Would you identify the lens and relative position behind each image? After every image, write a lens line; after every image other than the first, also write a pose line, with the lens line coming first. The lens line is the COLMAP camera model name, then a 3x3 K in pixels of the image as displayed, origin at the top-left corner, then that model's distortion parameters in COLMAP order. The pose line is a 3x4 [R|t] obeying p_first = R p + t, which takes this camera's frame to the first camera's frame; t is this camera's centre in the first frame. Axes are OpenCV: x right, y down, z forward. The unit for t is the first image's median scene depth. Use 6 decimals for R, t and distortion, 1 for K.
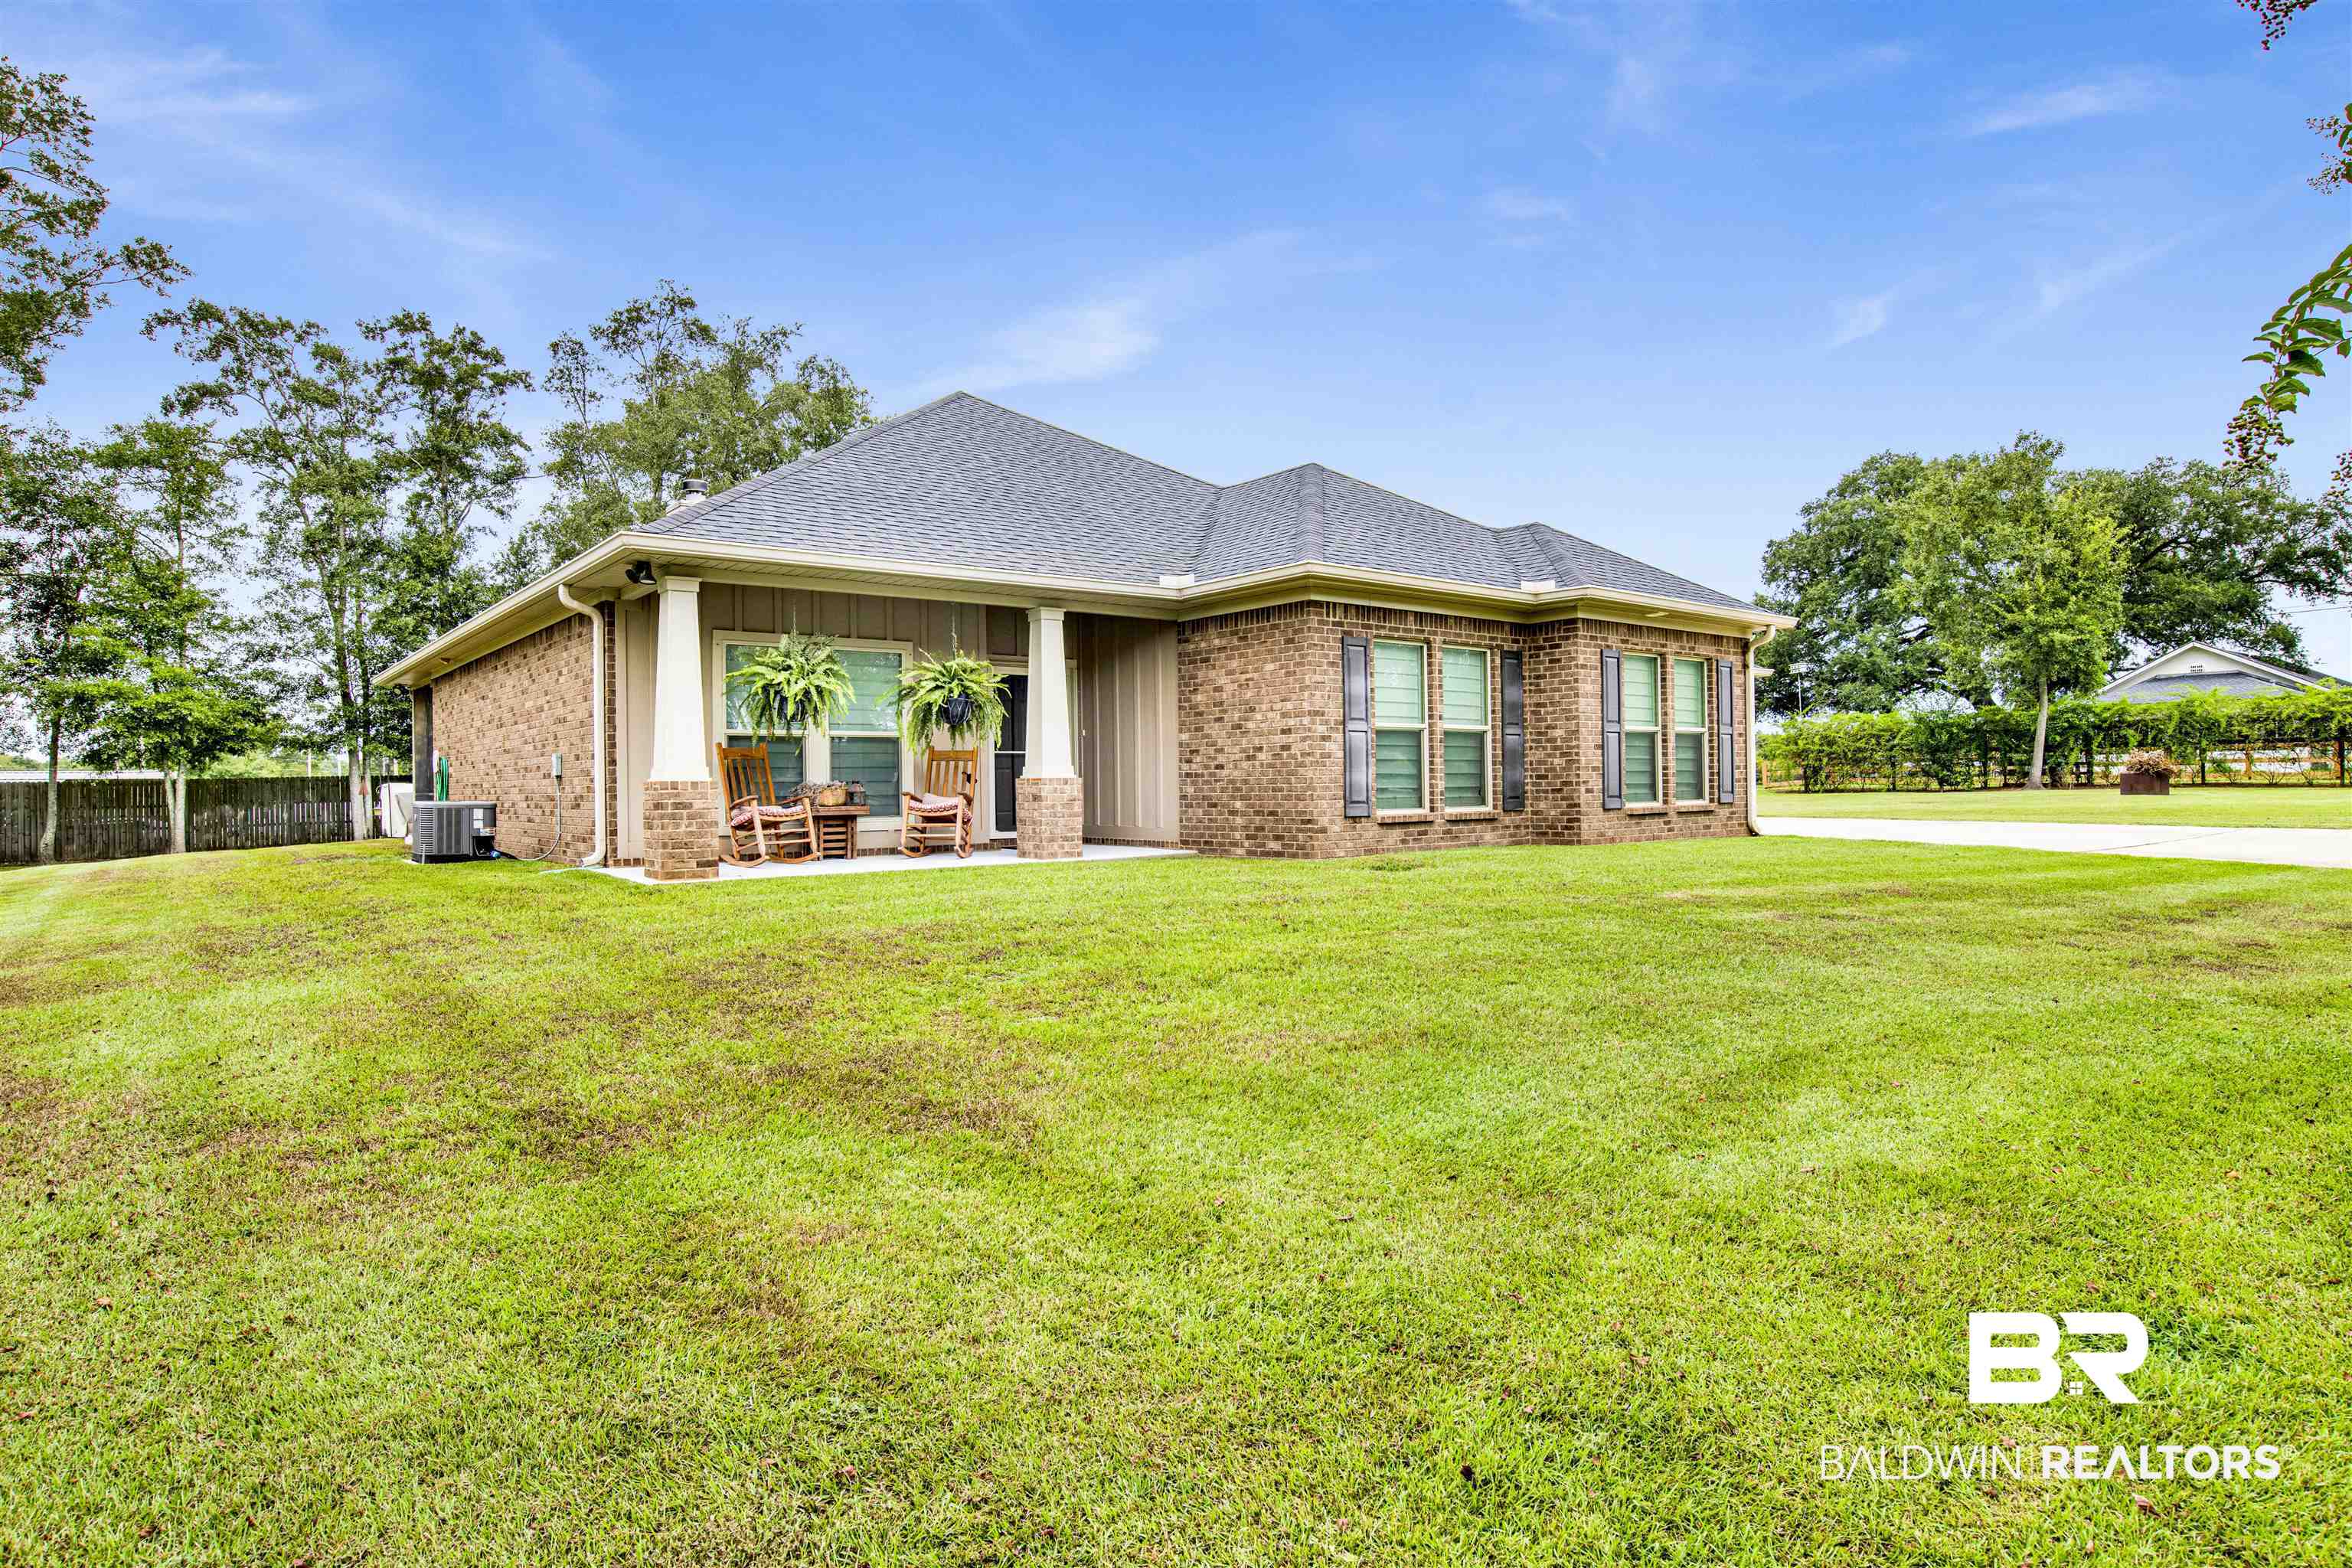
lens RADIAL K [[1302.7, 0, 1143.0], [0, 1302.7, 802.0], [0, 0, 1]] dist [-0.033592, 0.007267]
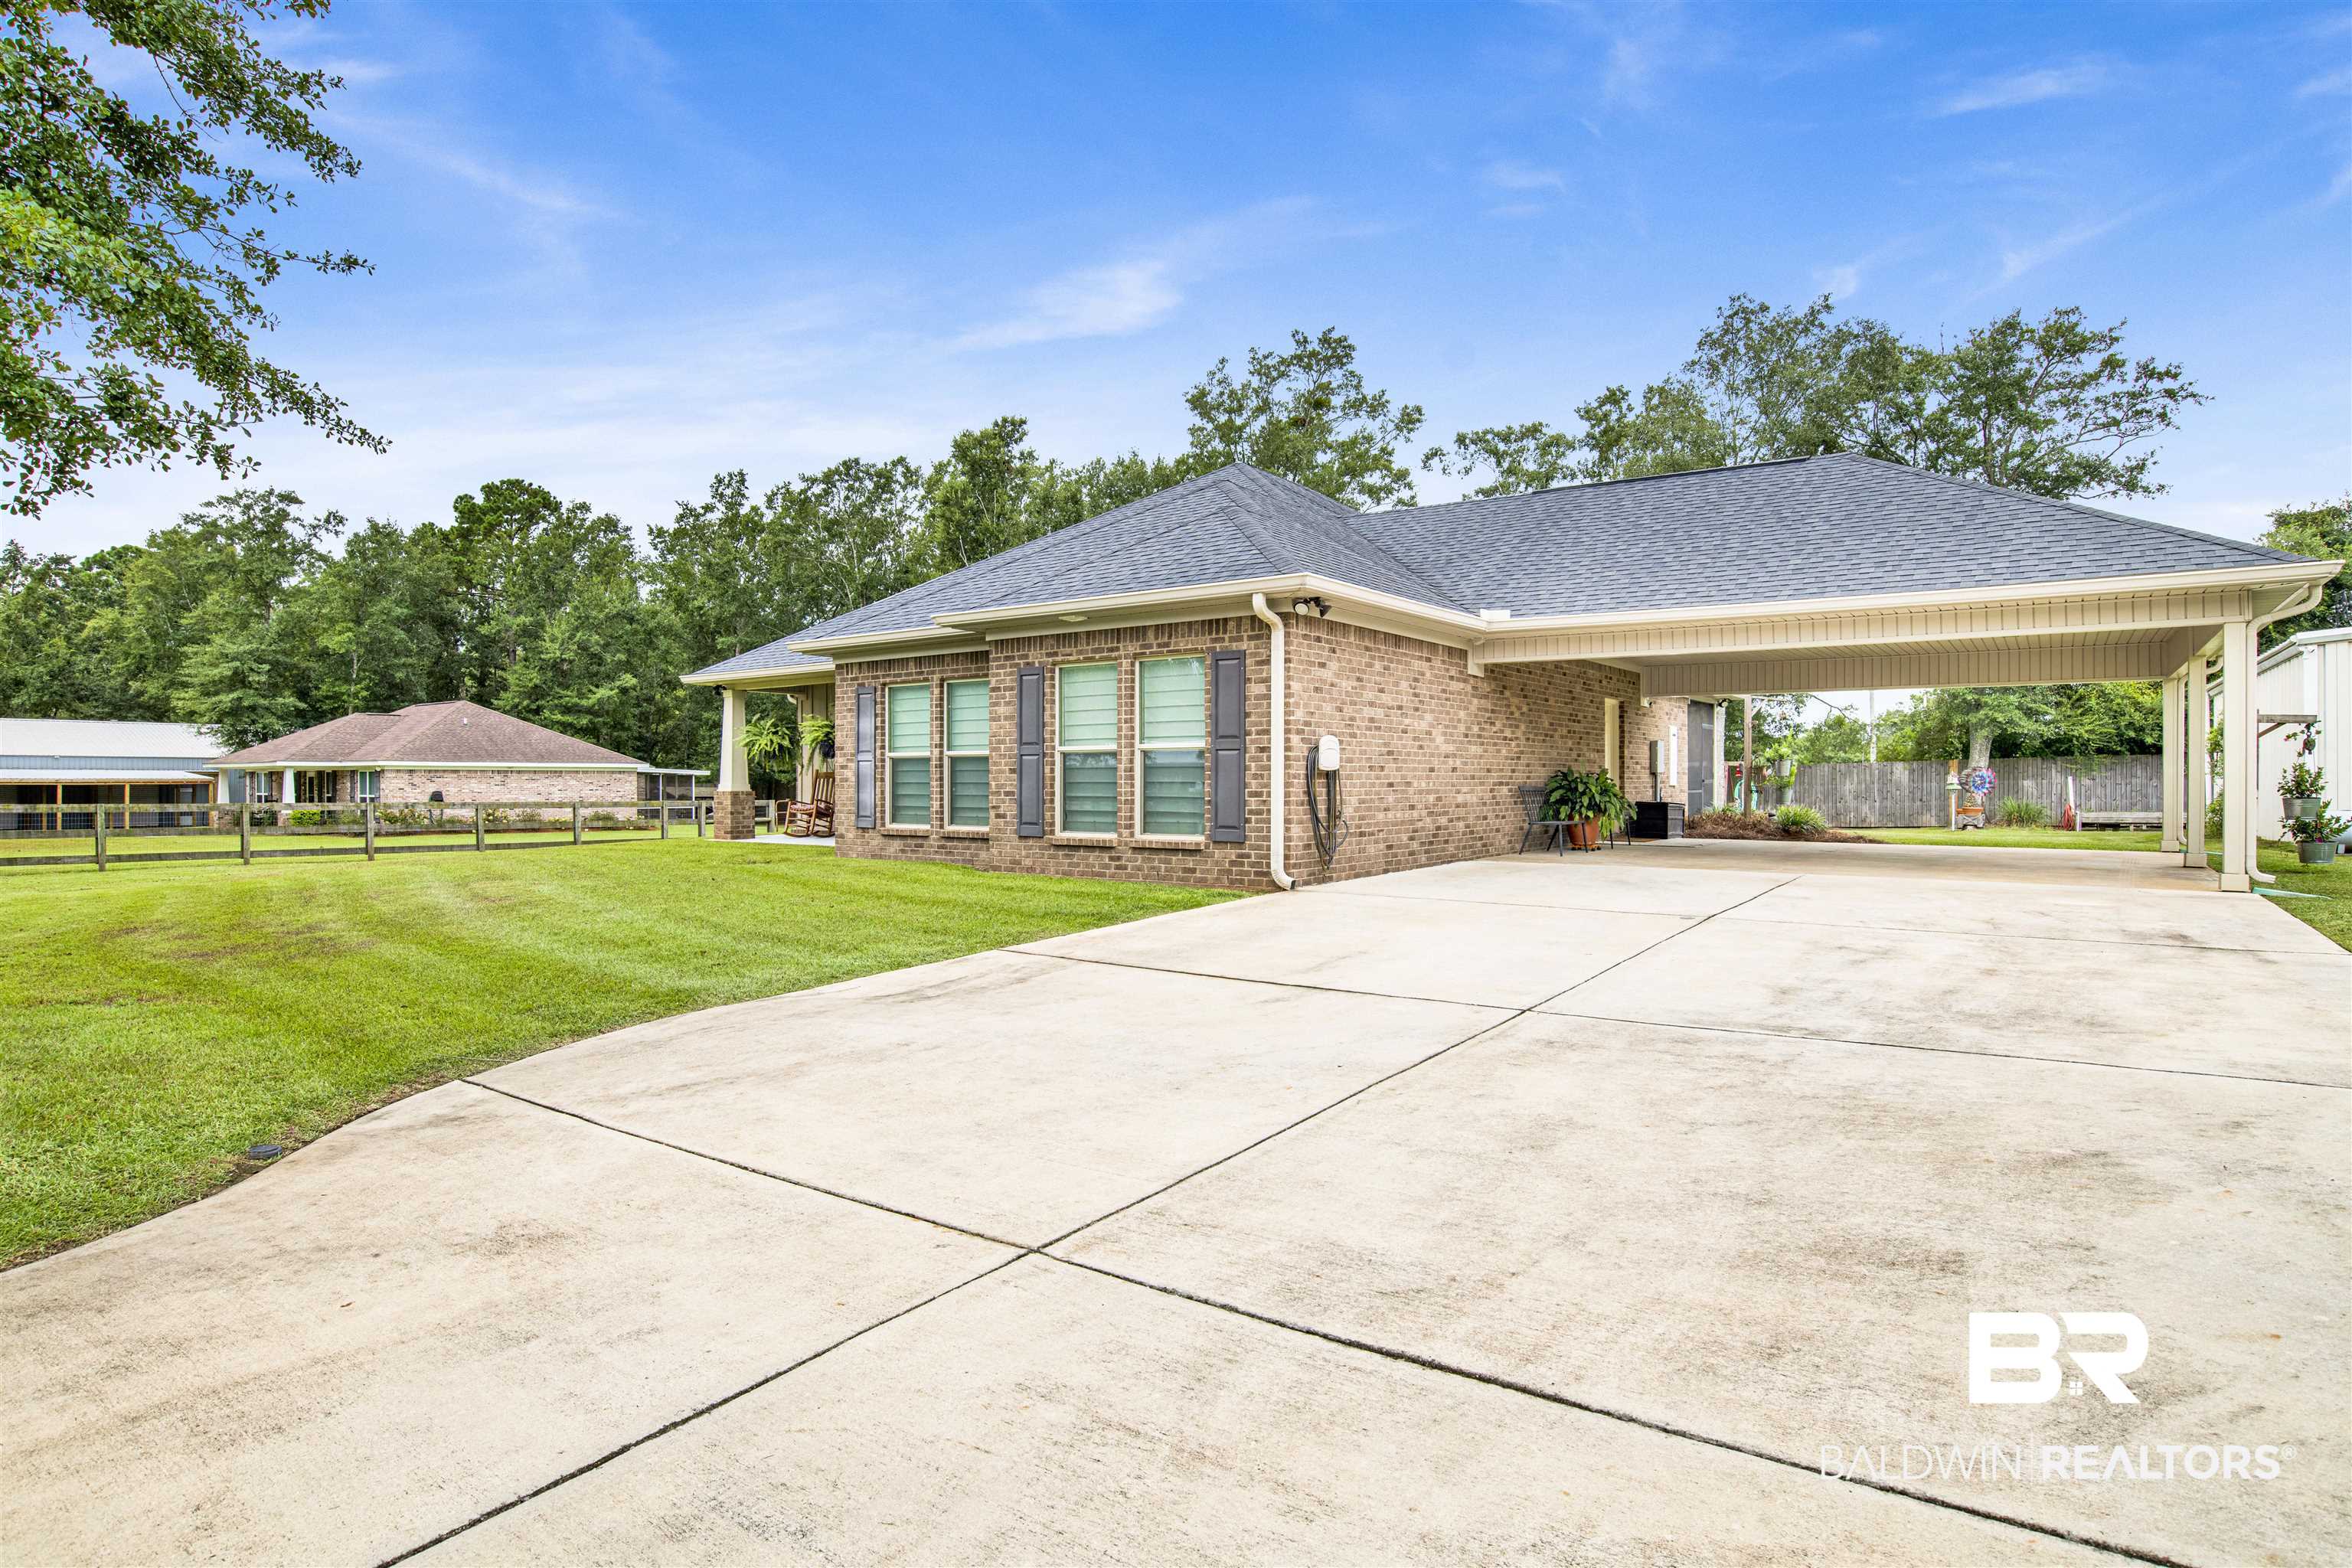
lens RADIAL K [[1265.8, 0, 1200.8], [0, 1265.8, 758.2], [0, 0, 1]] dist [-0.072850, 0.026300]
pose [[0.280684, -0.004230, -0.959791, 1.374114], [-0.013282, 0.999877, -0.008291, -0.049037], [0.959708, 0.015075, 0.280593, 0.929185]]
